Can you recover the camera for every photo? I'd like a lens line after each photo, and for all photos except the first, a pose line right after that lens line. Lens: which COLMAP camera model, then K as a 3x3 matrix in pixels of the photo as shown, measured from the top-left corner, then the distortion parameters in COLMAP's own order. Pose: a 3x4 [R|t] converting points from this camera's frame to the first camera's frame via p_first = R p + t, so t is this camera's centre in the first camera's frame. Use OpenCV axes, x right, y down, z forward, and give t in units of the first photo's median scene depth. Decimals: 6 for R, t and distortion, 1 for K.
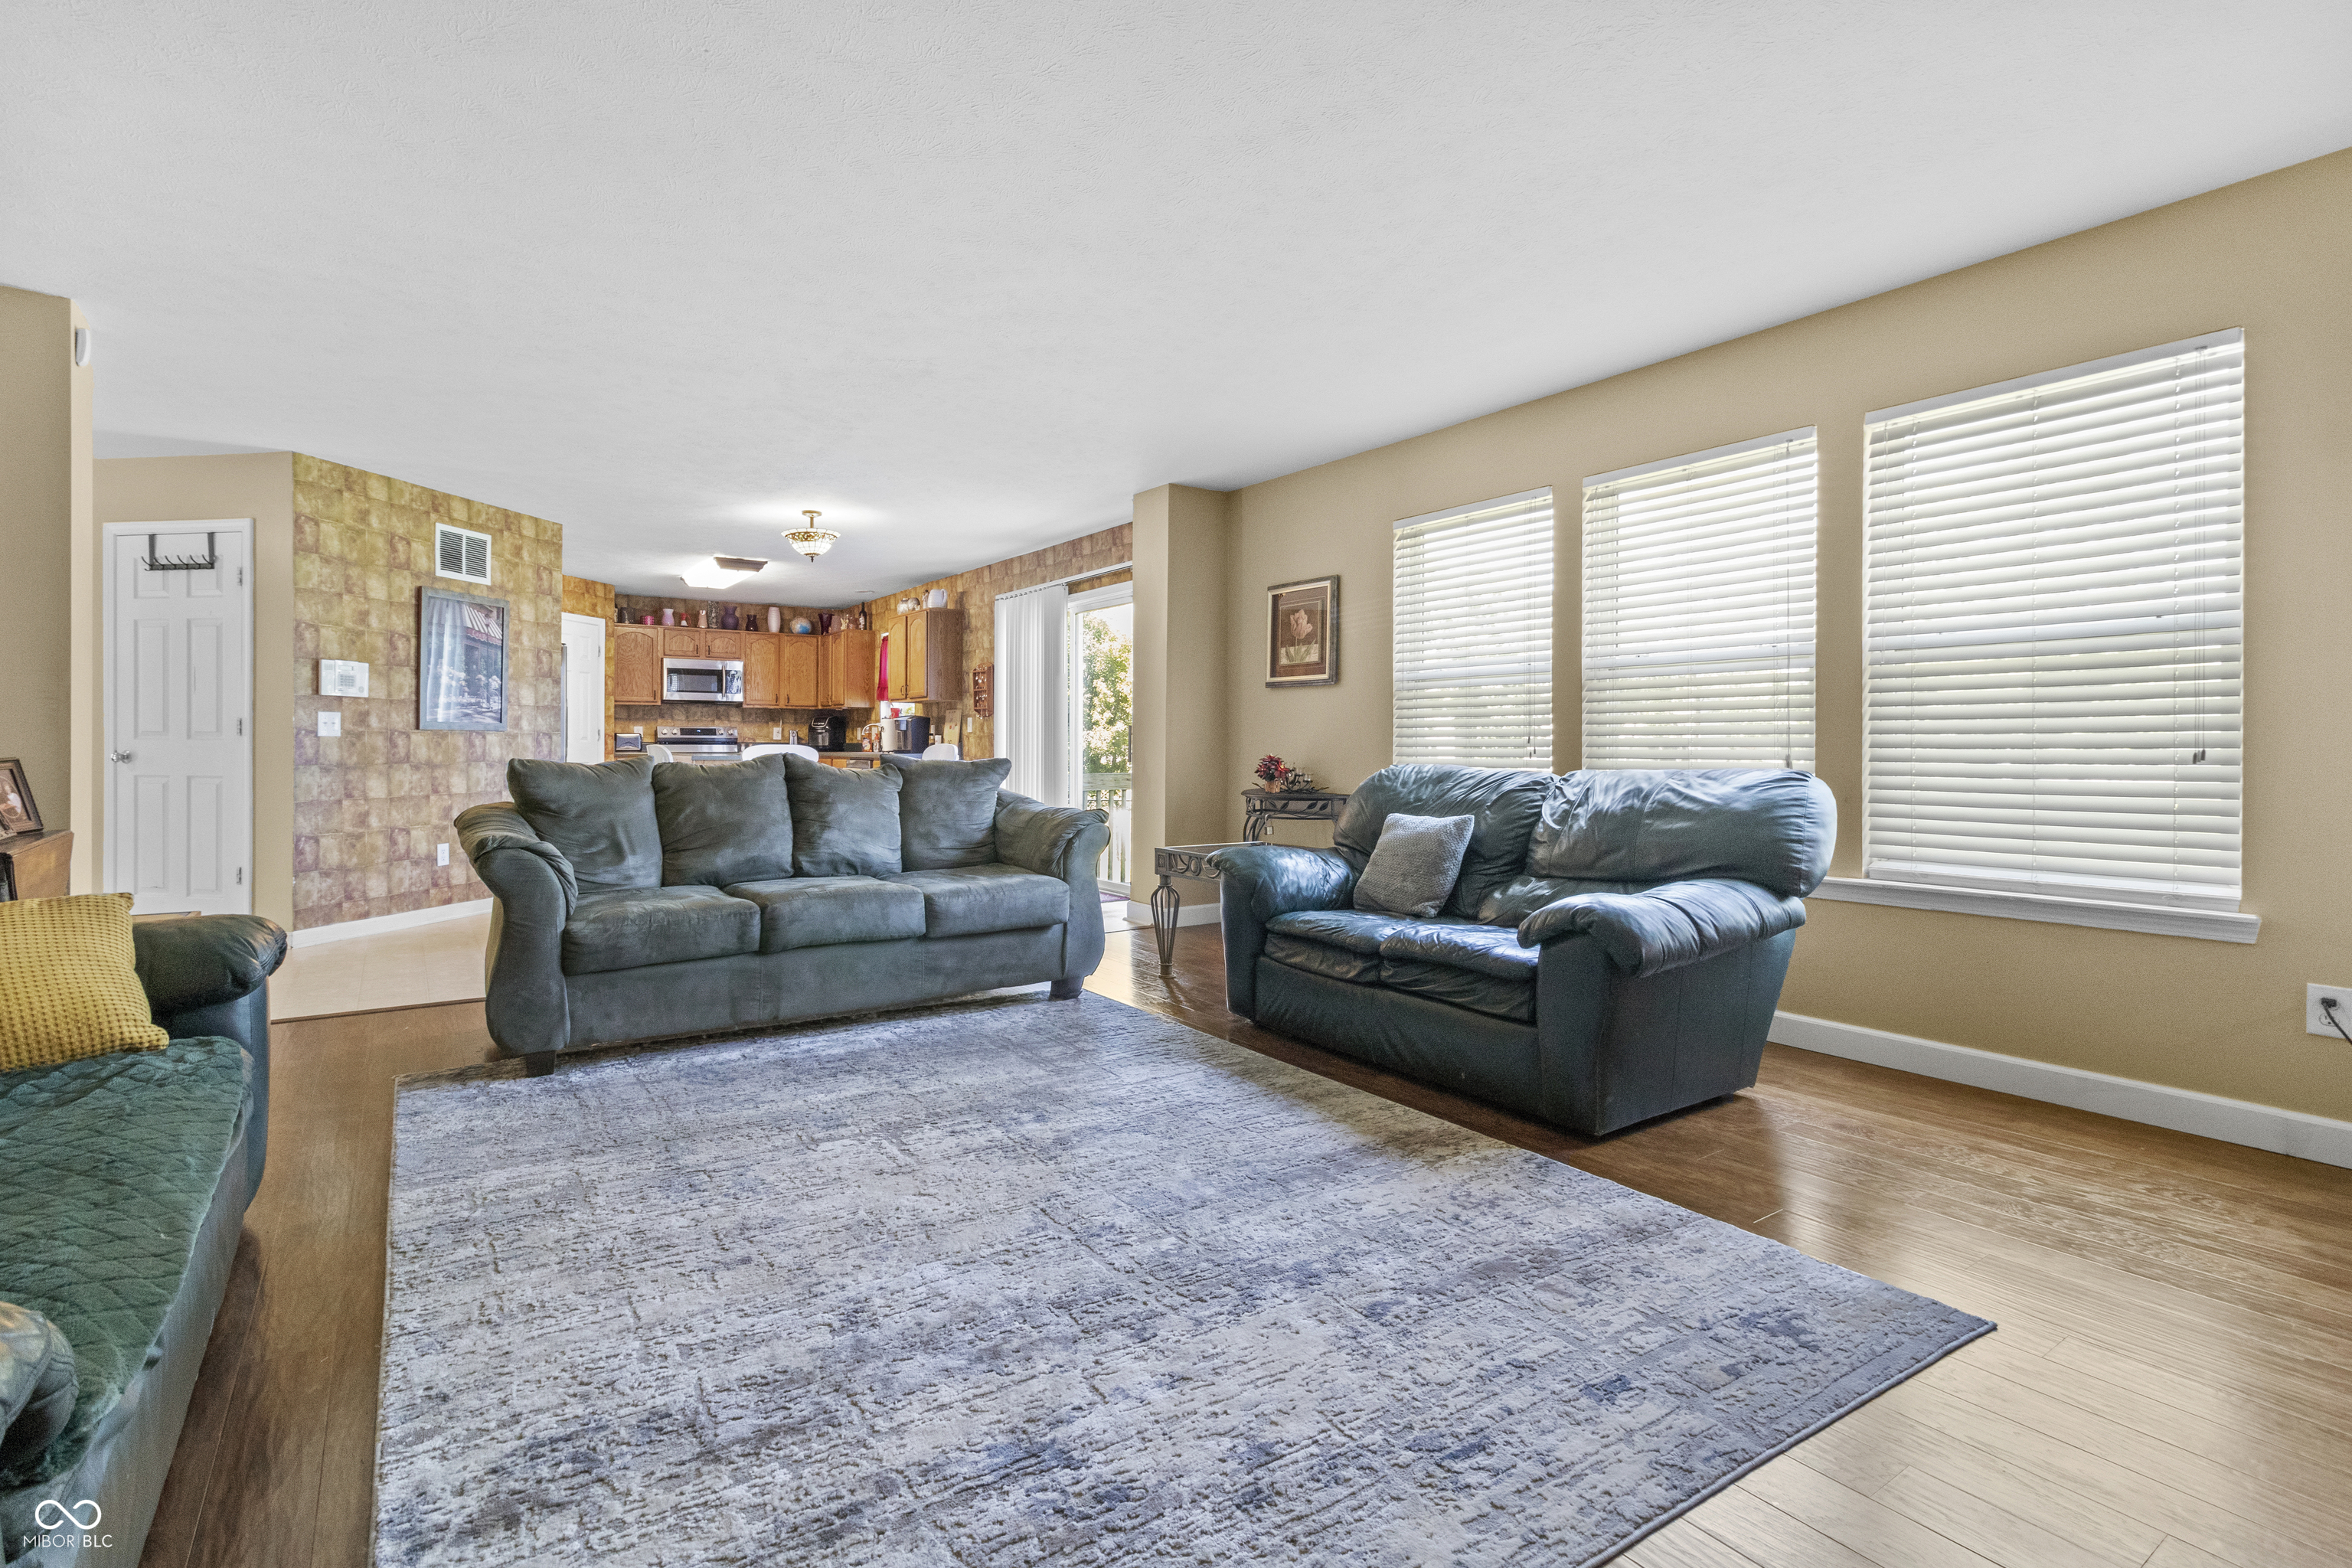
lens RADIAL K [[1099.8, 0, 1136.1], [0, 1099.8, 741.3], [0, 0, 1]] dist [0.009601, -0.000477]
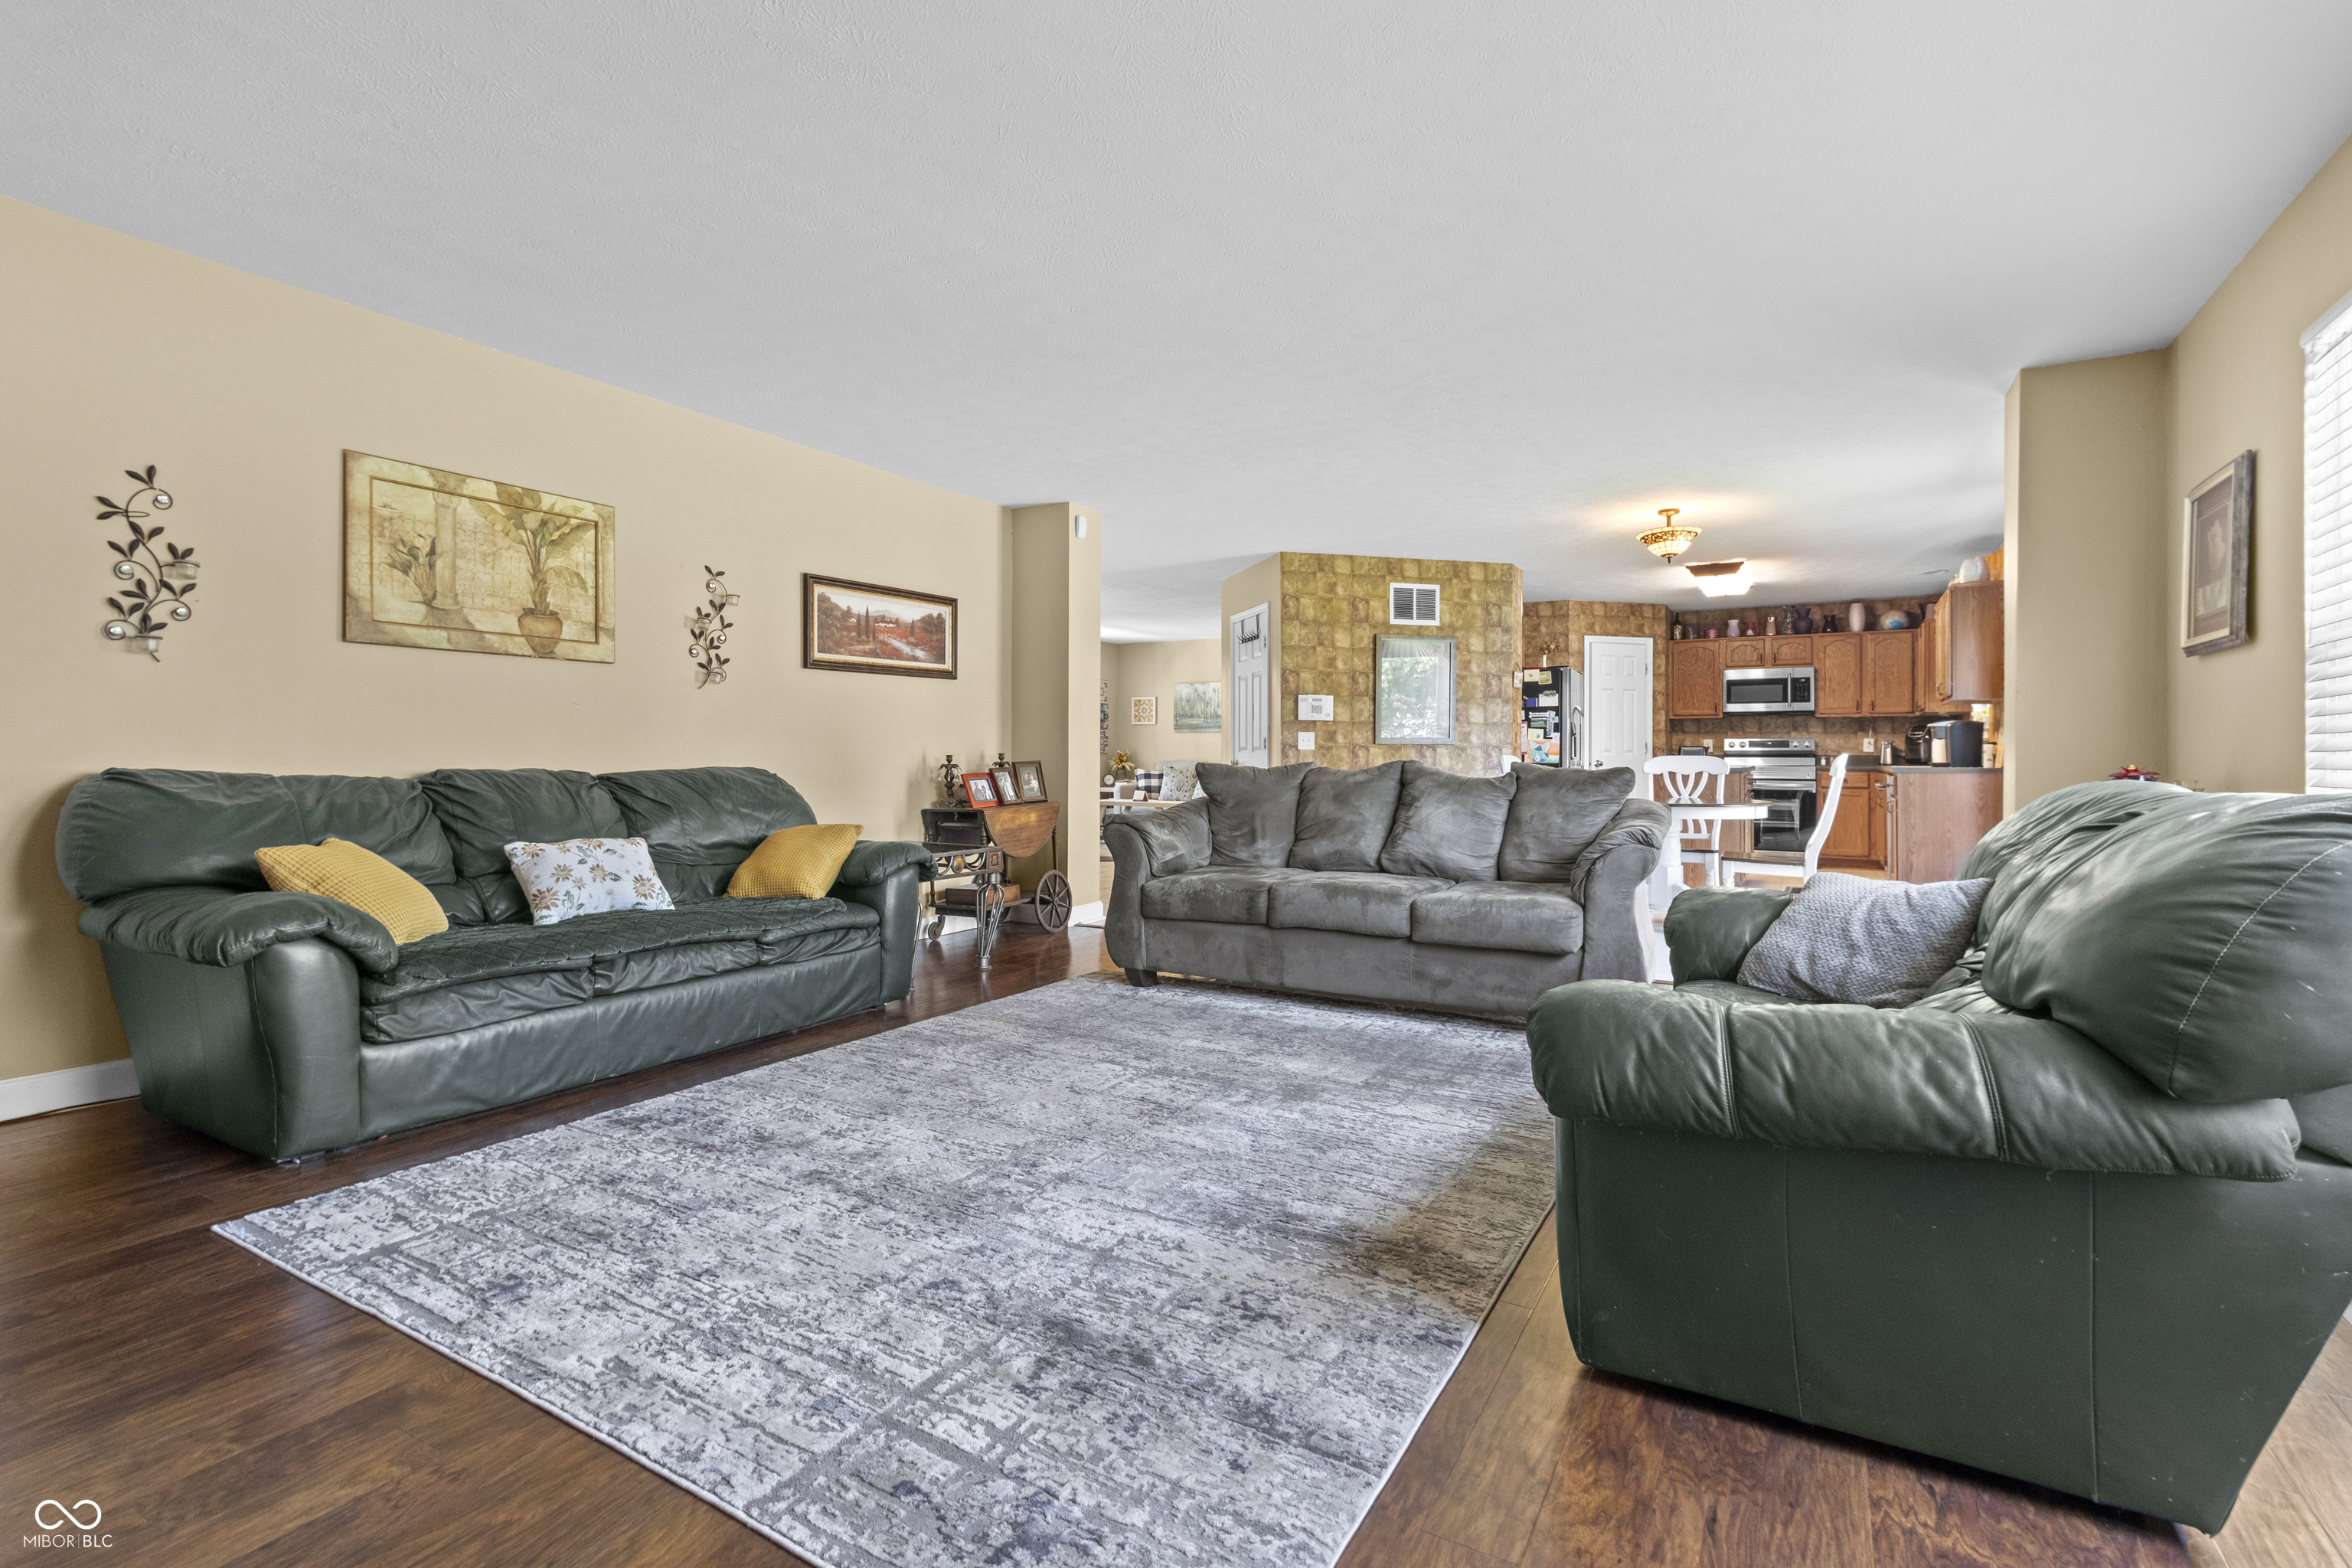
lens RADIAL K [[1072.5, 0, 1184.3], [0, 1072.5, 751.2], [0, 0, 1]] dist [0.010845, -0.000415]
pose [[0.452606, -0.006615, -0.891686, 0.403137], [0.000898, 0.999975, -0.006963, 0.006749], [0.891710, 0.002350, 0.452601, 0.243774]]
